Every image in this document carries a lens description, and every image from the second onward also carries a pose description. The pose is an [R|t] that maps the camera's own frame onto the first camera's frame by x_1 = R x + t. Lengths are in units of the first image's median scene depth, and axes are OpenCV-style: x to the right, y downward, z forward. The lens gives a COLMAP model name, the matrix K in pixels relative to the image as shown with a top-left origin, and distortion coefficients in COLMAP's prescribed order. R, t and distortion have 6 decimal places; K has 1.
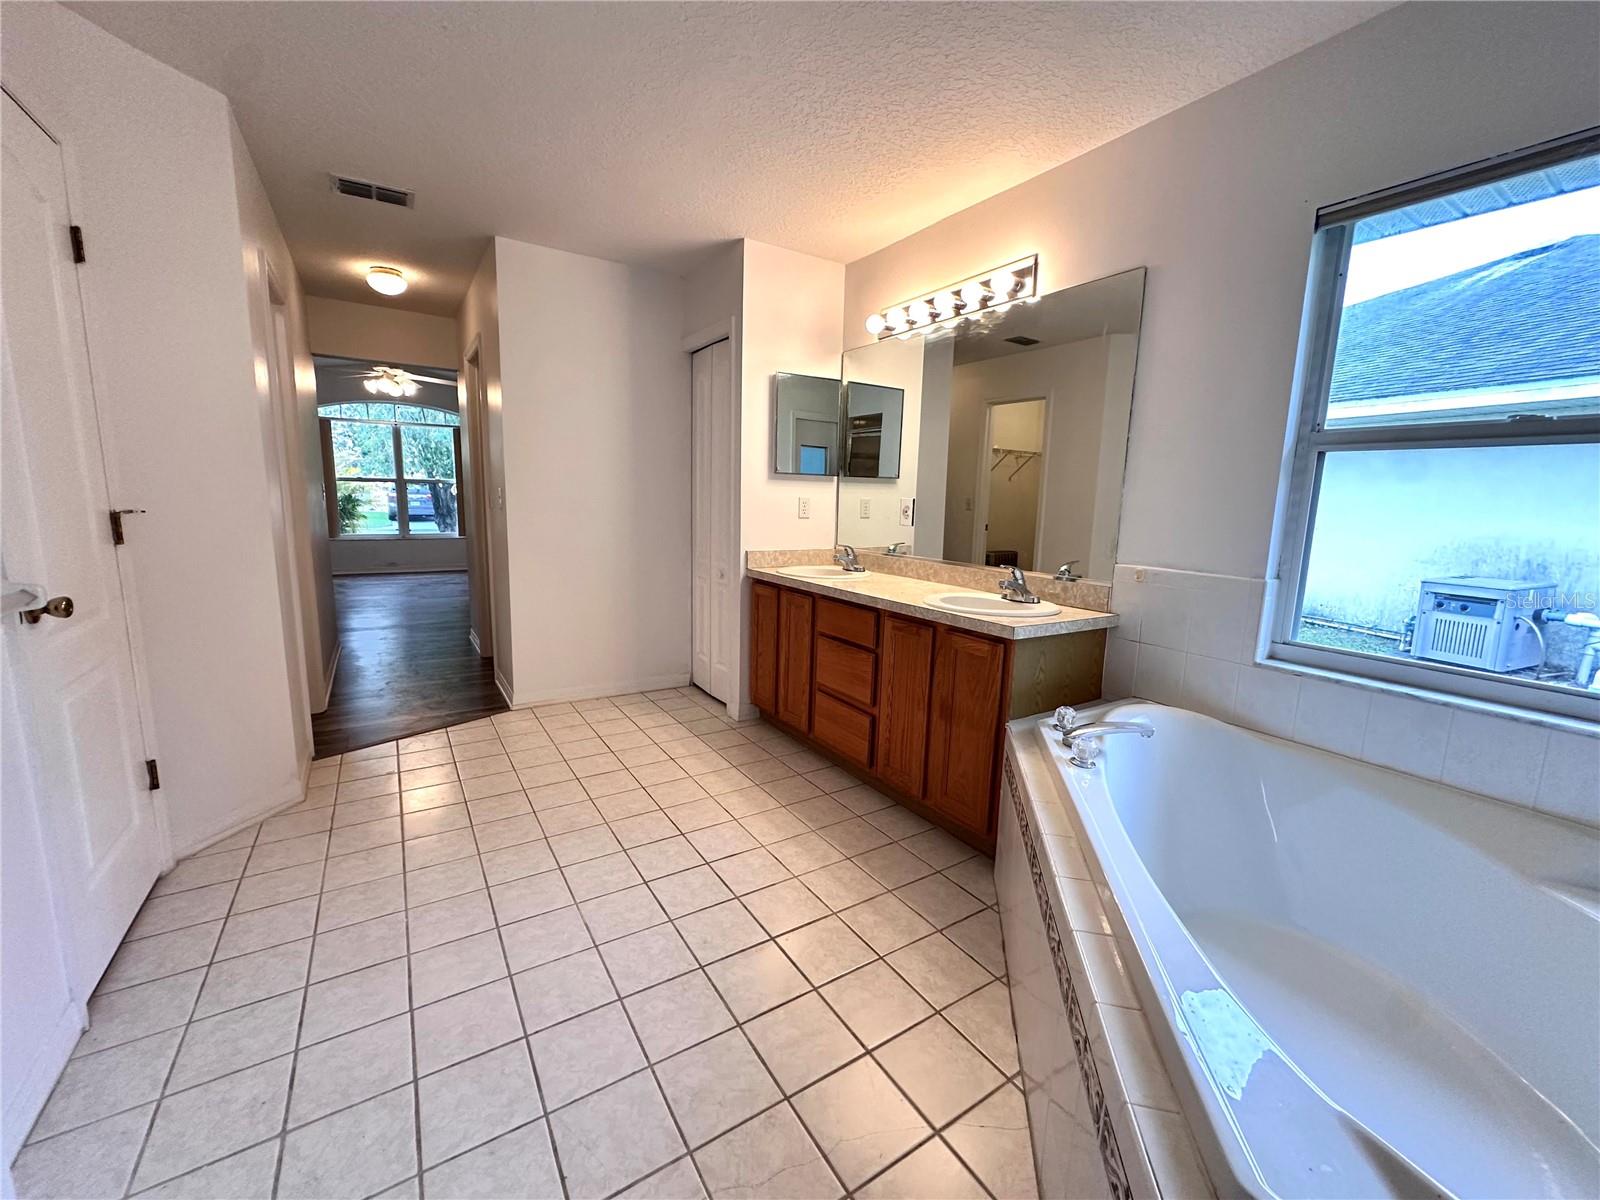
lens RADIAL K [[642.0, 0, 797.4], [0, 642.0, 597.0], [0, 0, 1]] dist [-0.001574, -0.000130]
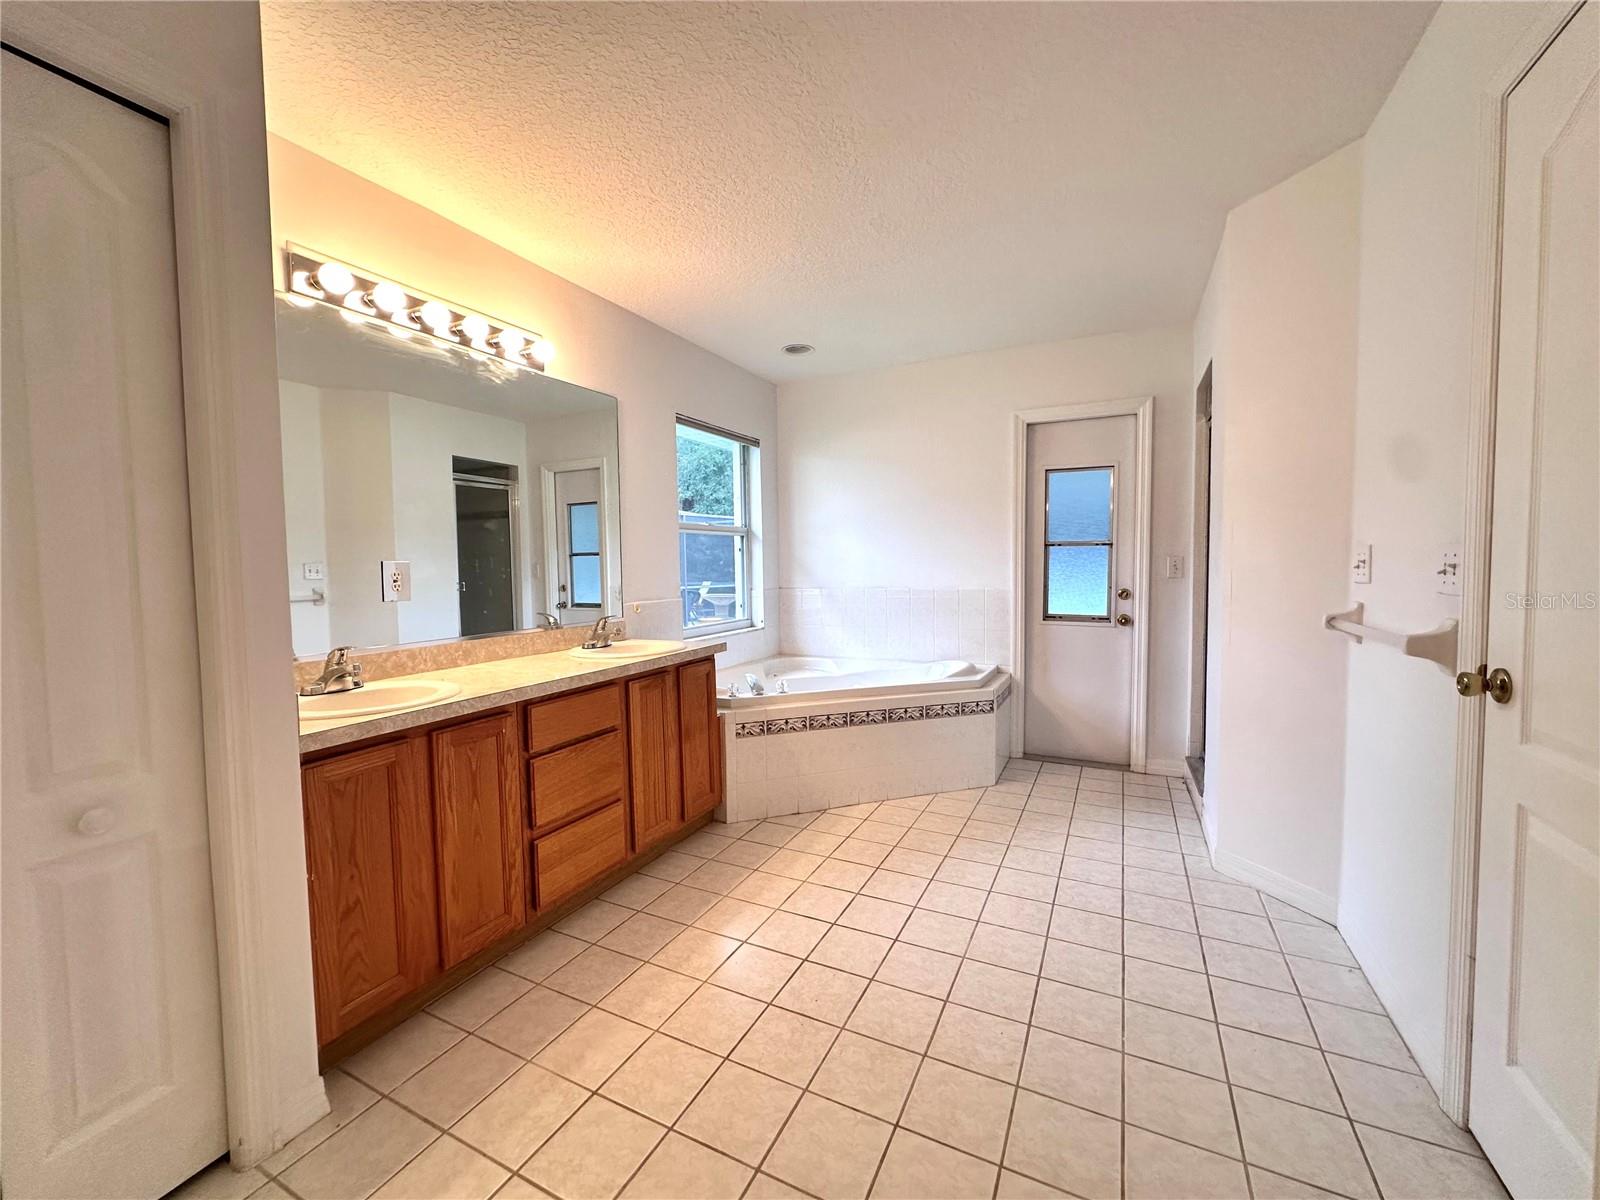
lens RADIAL K [[642.0, 0, 798.3], [0, 642.0, 601.4], [0, 0, 1]] dist [-0.001574, -0.000130]
pose [[-0.517718, -0.065118, 0.853069, -0.768474], [0.133719, 0.978686, 0.155859, -0.194573], [-0.845037, 0.194763, -0.497976, 1.198935]]
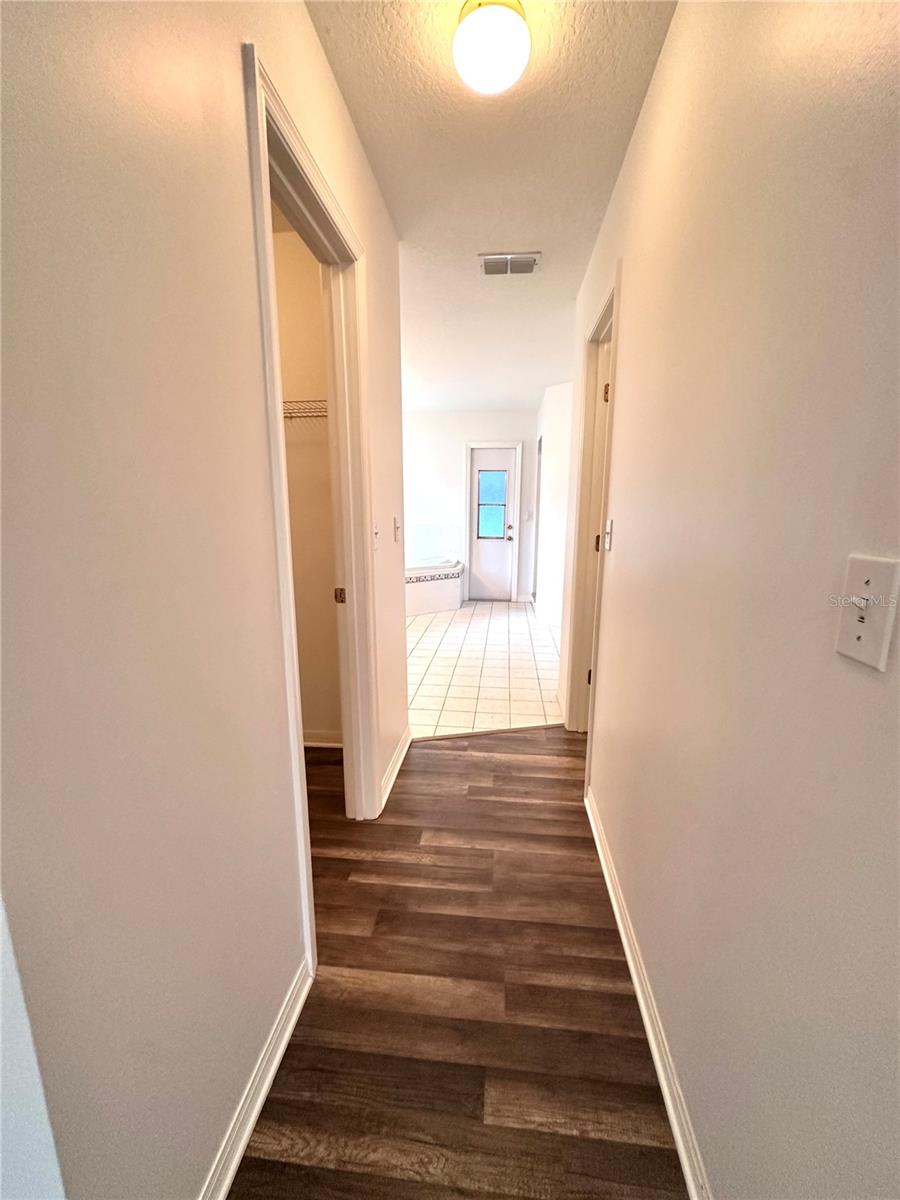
lens RADIAL K [[481.5, 0, 453.8], [0, 481.5, 610.9], [0, 0, 1]] dist [-0.001574, -0.000130]
pose [[-0.785400, -0.151901, 0.600060, -1.247291], [0.074185, 0.939335, 0.334884, -0.336570], [-0.614527, 0.307533, -0.726485, 1.977089]]
